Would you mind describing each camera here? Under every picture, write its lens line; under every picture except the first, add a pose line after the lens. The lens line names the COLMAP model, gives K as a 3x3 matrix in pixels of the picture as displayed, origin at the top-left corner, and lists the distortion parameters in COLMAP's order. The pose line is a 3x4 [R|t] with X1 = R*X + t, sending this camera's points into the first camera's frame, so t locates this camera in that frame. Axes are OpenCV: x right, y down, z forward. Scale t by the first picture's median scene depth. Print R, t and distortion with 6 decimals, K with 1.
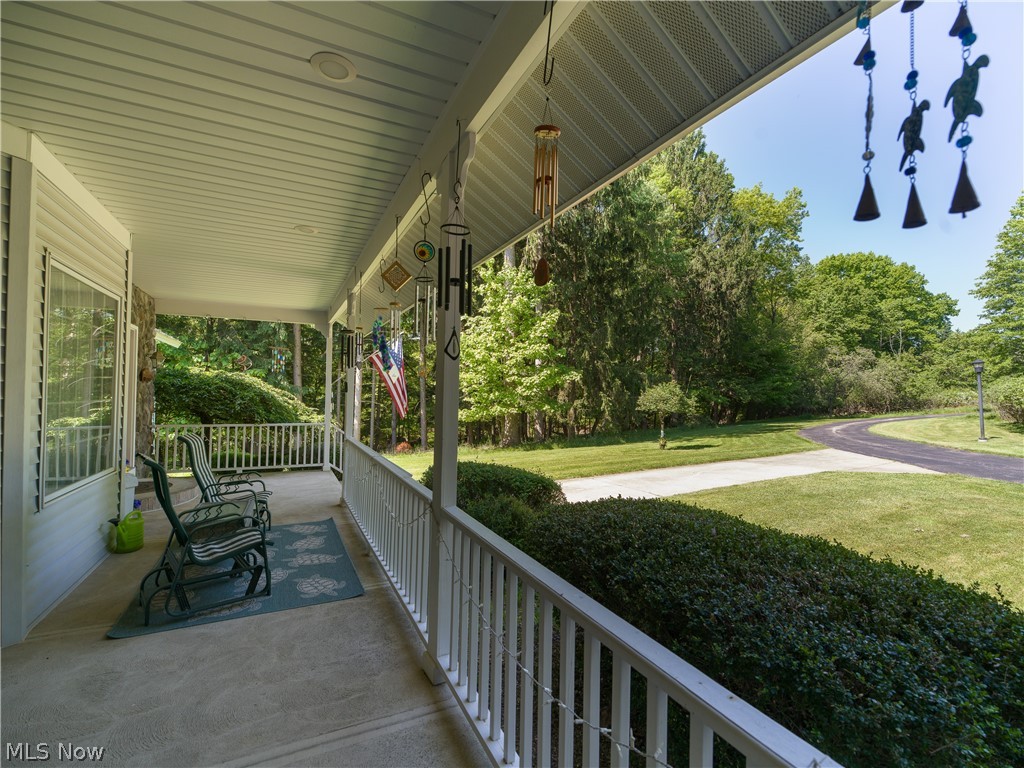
lens RADIAL K [[468.3, 0, 509.1], [0, 468.3, 389.4], [0, 0, 1]] dist [0.003073, -0.000038]
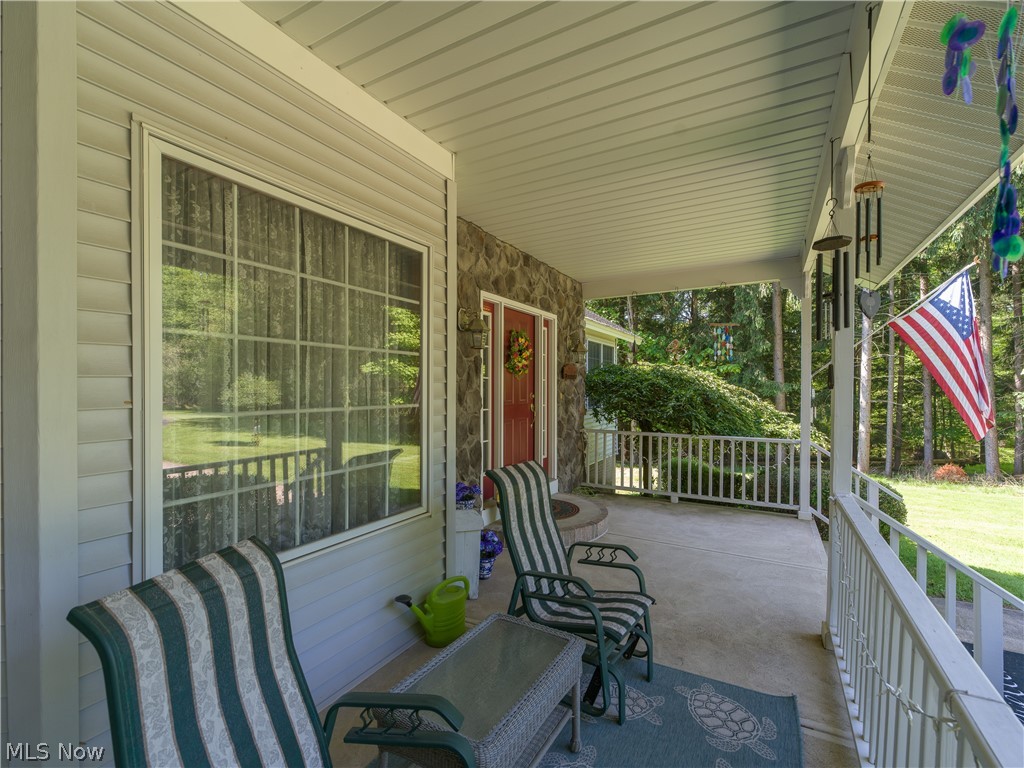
lens RADIAL K [[468.3, 0, 509.1], [0, 468.3, 389.4], [0, 0, 1]] dist [0.003073, -0.000038]
pose [[0.572536, -0.011417, -0.819800, -0.110364], [0.015903, 0.999870, -0.002819, 0.002173], [0.819725, -0.011423, 0.572643, 0.342214]]
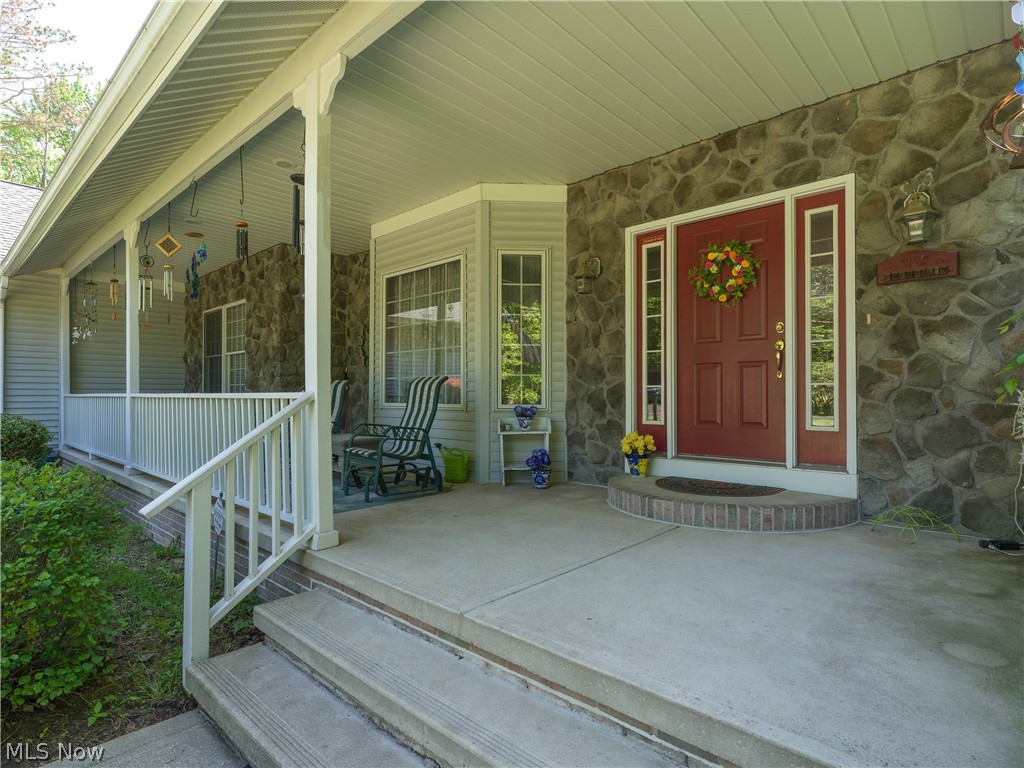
lens RADIAL K [[468.3, 0, 509.1], [0, 468.3, 389.4], [0, 0, 1]] dist [0.003073, -0.000038]
pose [[-0.902573, -0.008931, -0.430443, -0.219840], [-0.001889, 0.999857, -0.016784, 0.070032], [0.430532, -0.014336, -0.902462, 0.992371]]
